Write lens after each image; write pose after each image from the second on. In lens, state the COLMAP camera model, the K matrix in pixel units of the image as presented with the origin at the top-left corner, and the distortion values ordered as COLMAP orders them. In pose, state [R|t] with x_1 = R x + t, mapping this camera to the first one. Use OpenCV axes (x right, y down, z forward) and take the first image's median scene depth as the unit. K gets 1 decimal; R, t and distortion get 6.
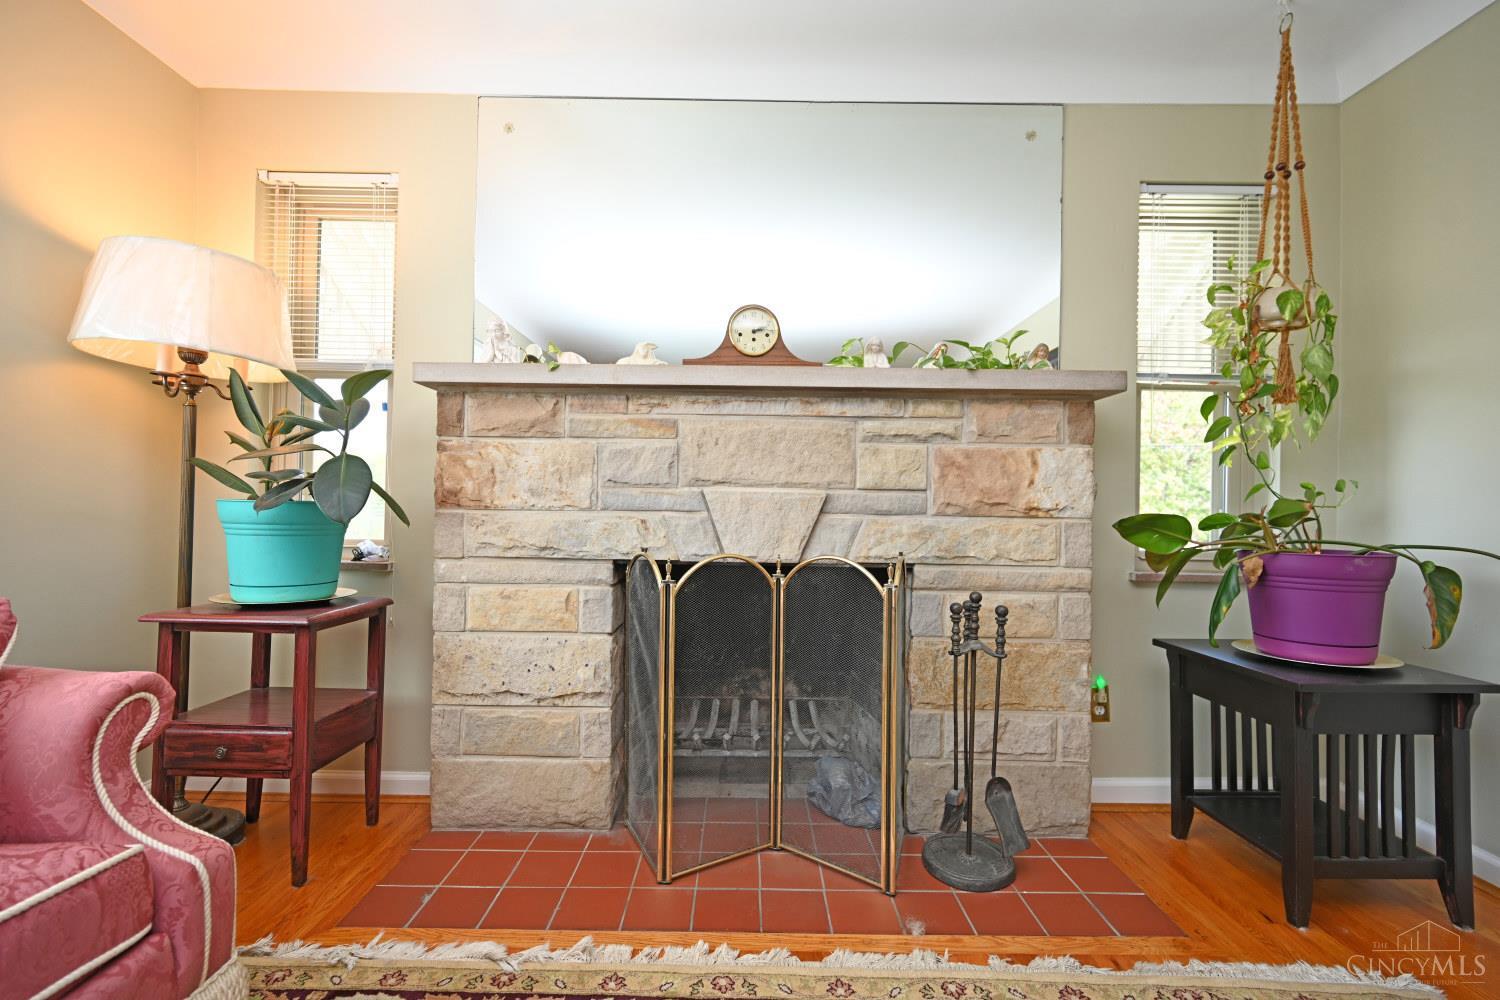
lens RADIAL K [[648.1, 0, 749.8], [0, 648.1, 500.1], [0, 0, 1]] dist [0.000069, 0.000001]
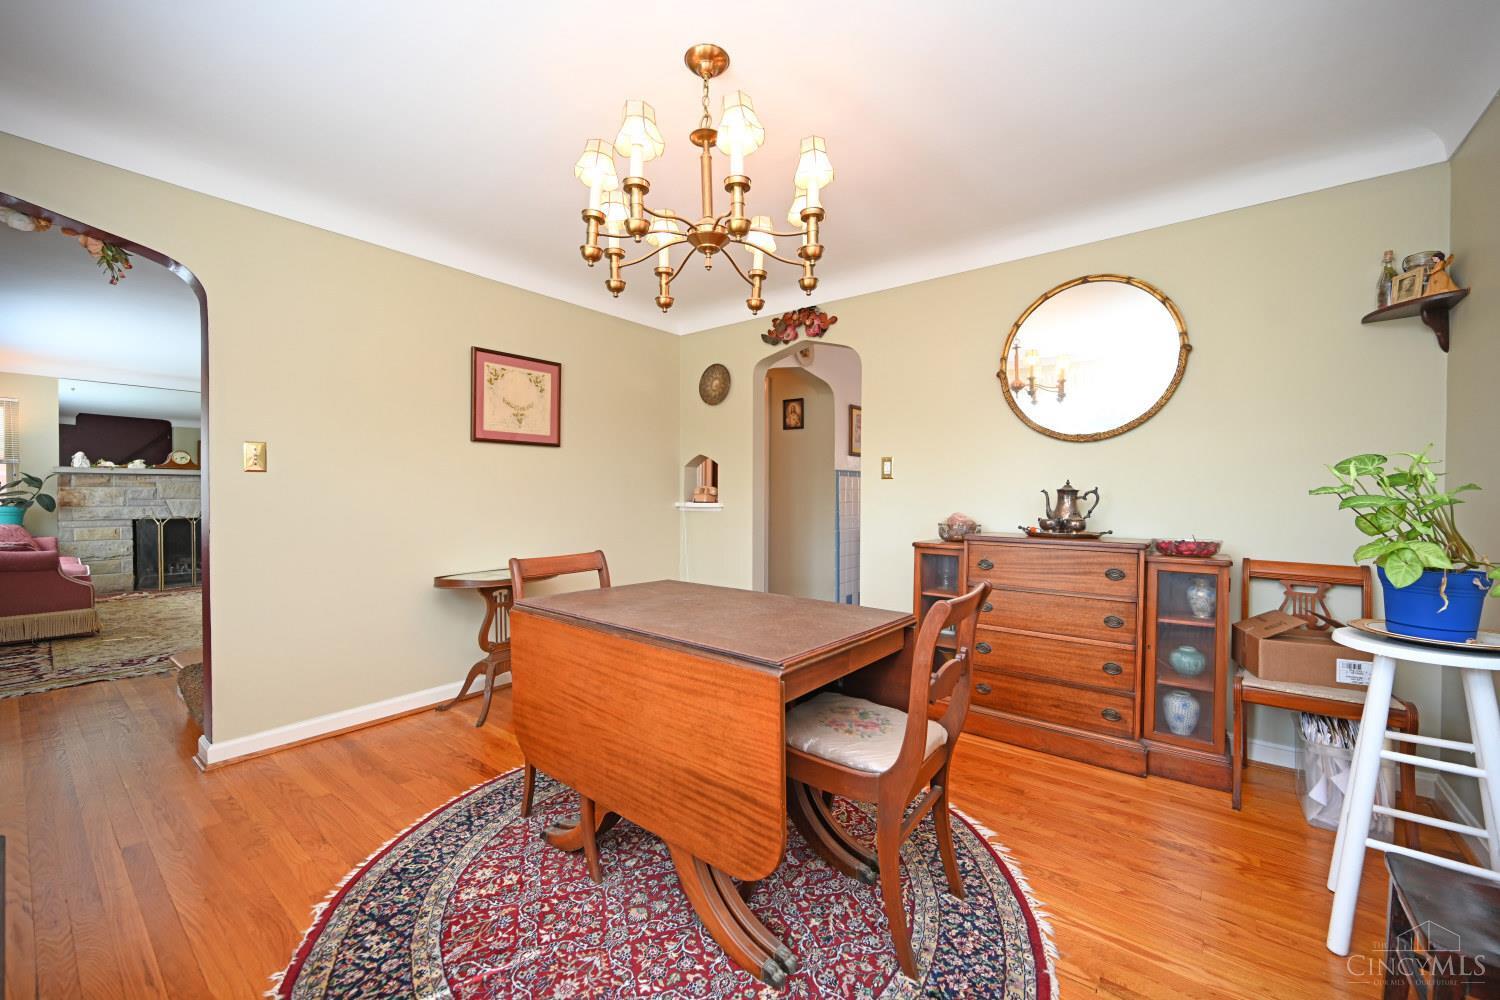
lens RADIAL K [[594.1, 0, 755.1], [0, 594.1, 501.5], [0, 0, 1]] dist [-0.000063, 0.000025]
pose [[0.618046, -0.016492, 0.785969, -0.686390], [-0.013476, 0.999411, 0.031567, -0.169953], [-0.786026, -0.030101, 0.617460, -3.956020]]
